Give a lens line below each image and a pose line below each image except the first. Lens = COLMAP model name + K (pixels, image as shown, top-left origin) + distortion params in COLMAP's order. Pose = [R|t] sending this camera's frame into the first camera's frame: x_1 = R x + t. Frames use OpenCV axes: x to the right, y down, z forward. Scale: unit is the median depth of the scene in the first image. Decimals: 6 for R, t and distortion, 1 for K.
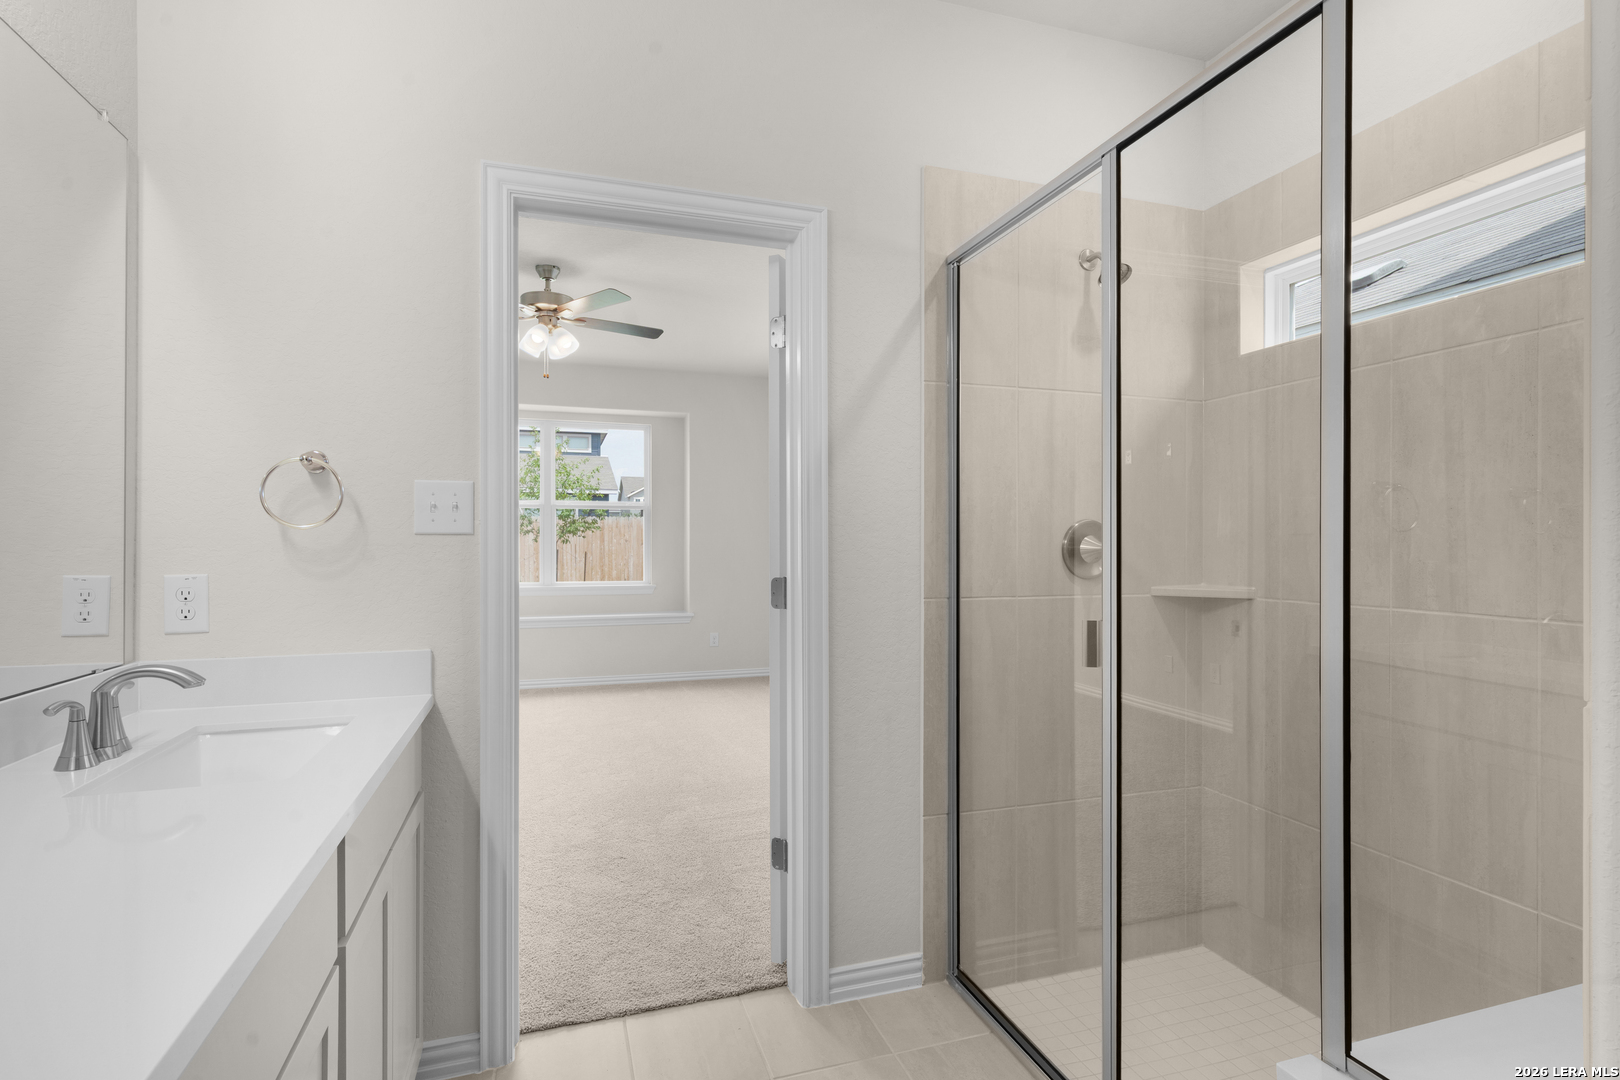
lens RADIAL K [[790.9, 0, 805.0], [0, 790.9, 546.1], [0, 0, 1]] dist [-0.000642, 0.000614]
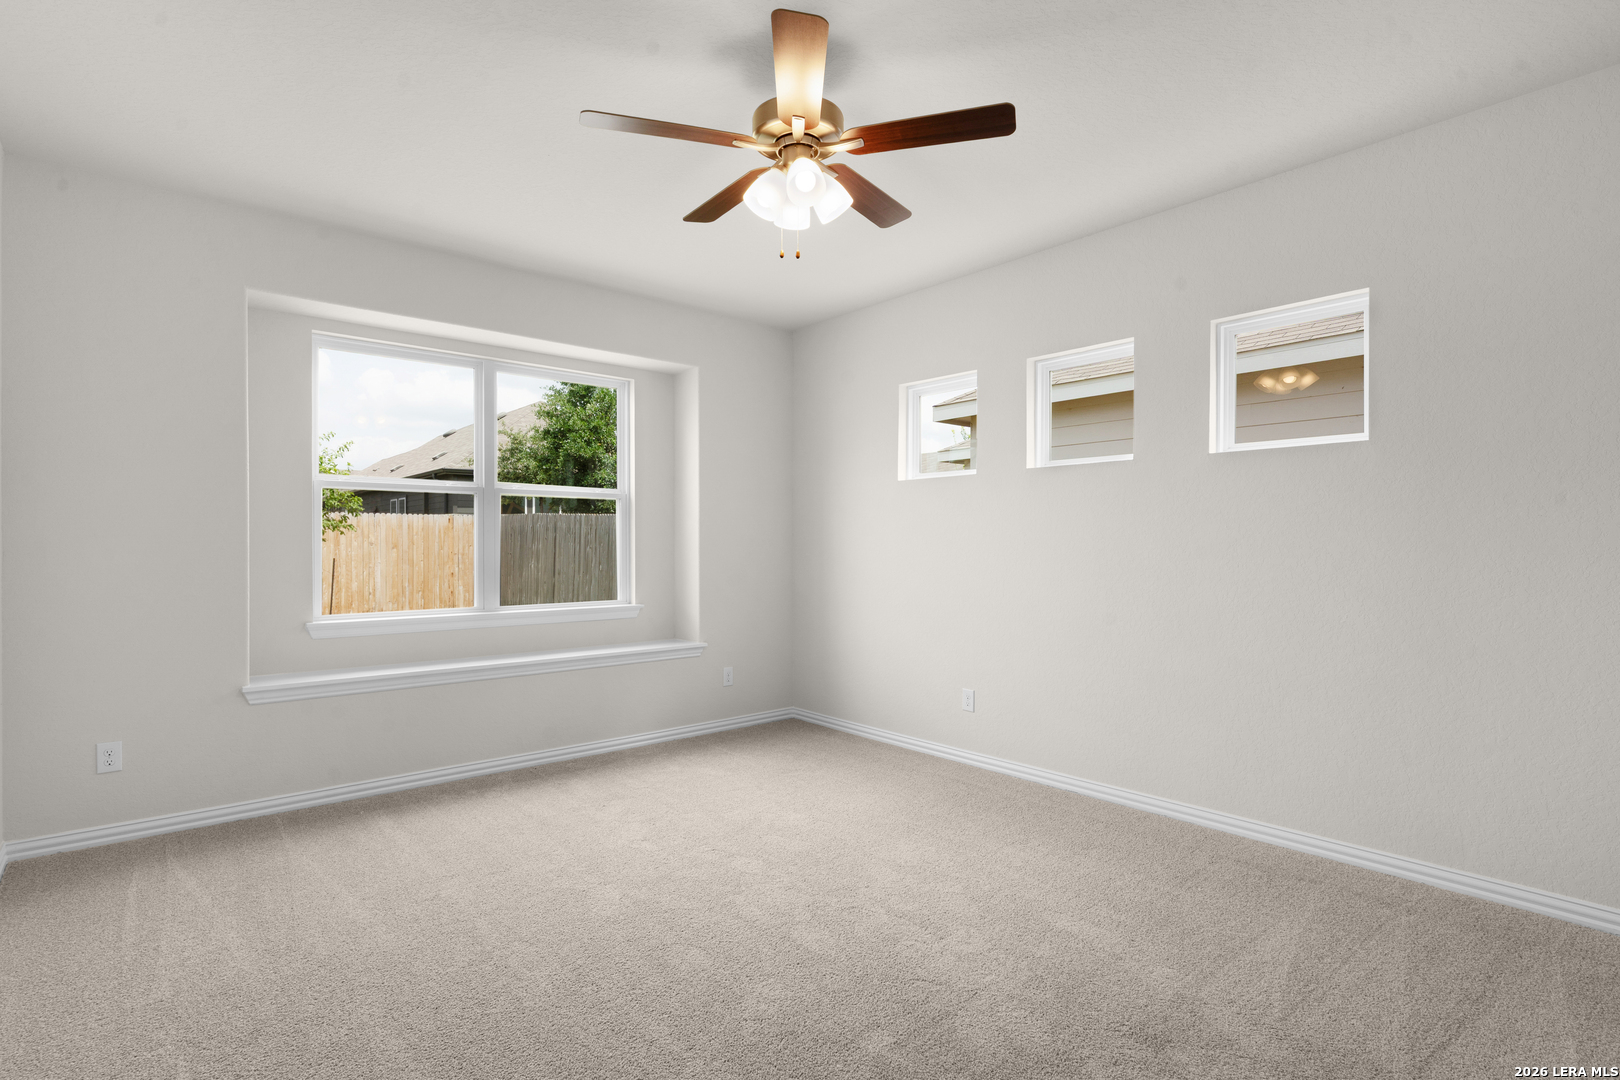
lens RADIAL K [[790.9, 0, 805.0], [0, 790.9, 546.1], [0, 0, 1]] dist [-0.000642, 0.000614]
pose [[0.925049, -0.002403, 0.379840, -0.323551], [0.003663, 0.999990, -0.002595, -0.001725], [-0.379830, 0.003791, 0.925049, 0.282598]]
